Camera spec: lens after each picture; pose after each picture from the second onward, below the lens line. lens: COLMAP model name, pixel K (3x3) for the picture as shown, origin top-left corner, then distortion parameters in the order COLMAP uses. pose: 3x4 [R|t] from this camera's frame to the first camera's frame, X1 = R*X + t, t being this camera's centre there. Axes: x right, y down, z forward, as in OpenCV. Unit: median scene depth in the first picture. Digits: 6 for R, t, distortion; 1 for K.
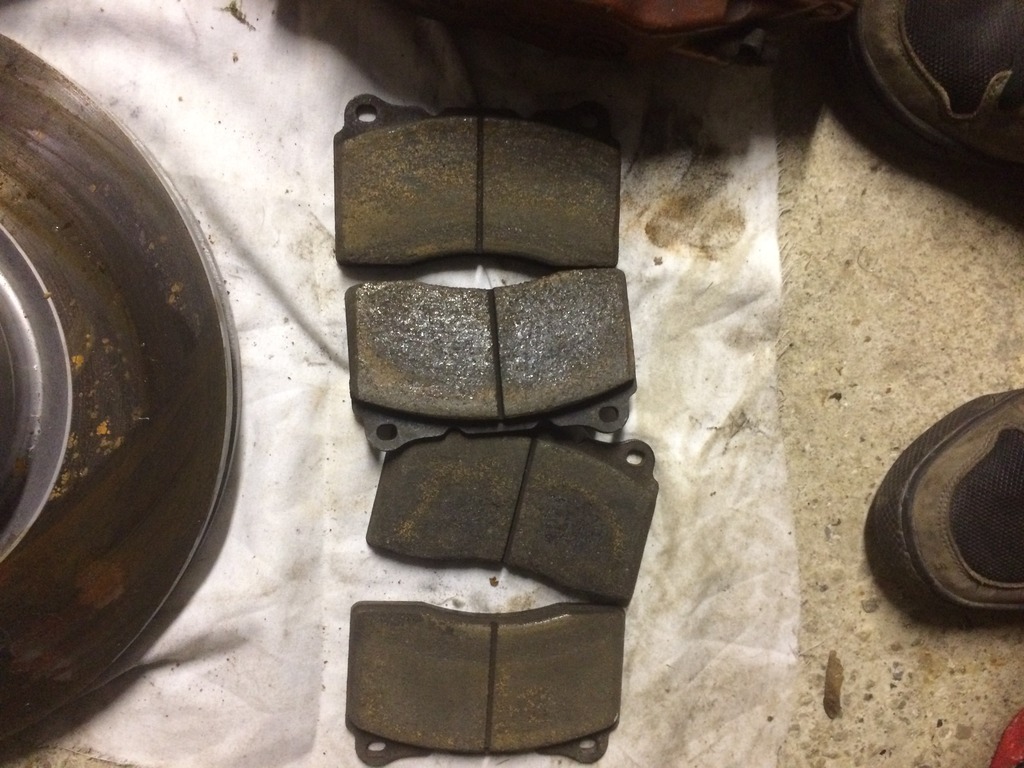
lens RADIAL K [[869.1, 0, 510.0], [0, 869.1, 380.0], [0, 0, 1]] dist [0.087467, -0.104867]
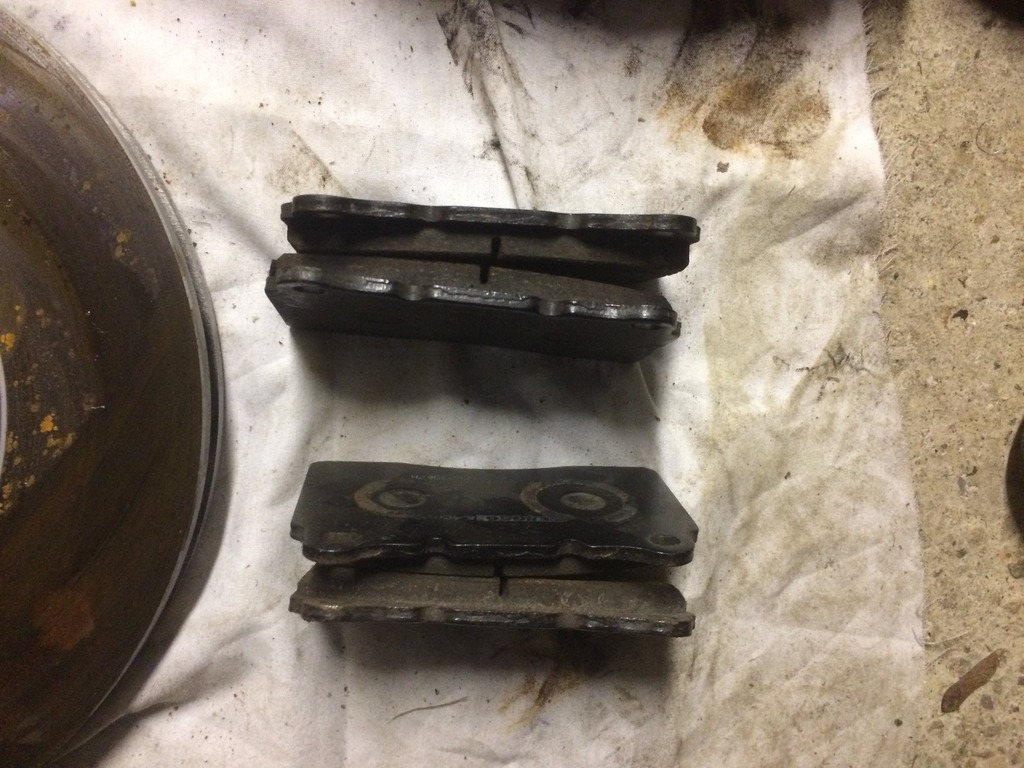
lens RADIAL K [[869.1, 0, 510.2], [0, 869.1, 381.3], [0, 0, 1]] dist [0.087467, -0.104867]
pose [[0.996304, -0.082817, -0.022778, -0.024881], [0.083179, 0.996415, 0.015411, 0.033212], [0.021420, -0.017249, 0.999622, 0.186407]]
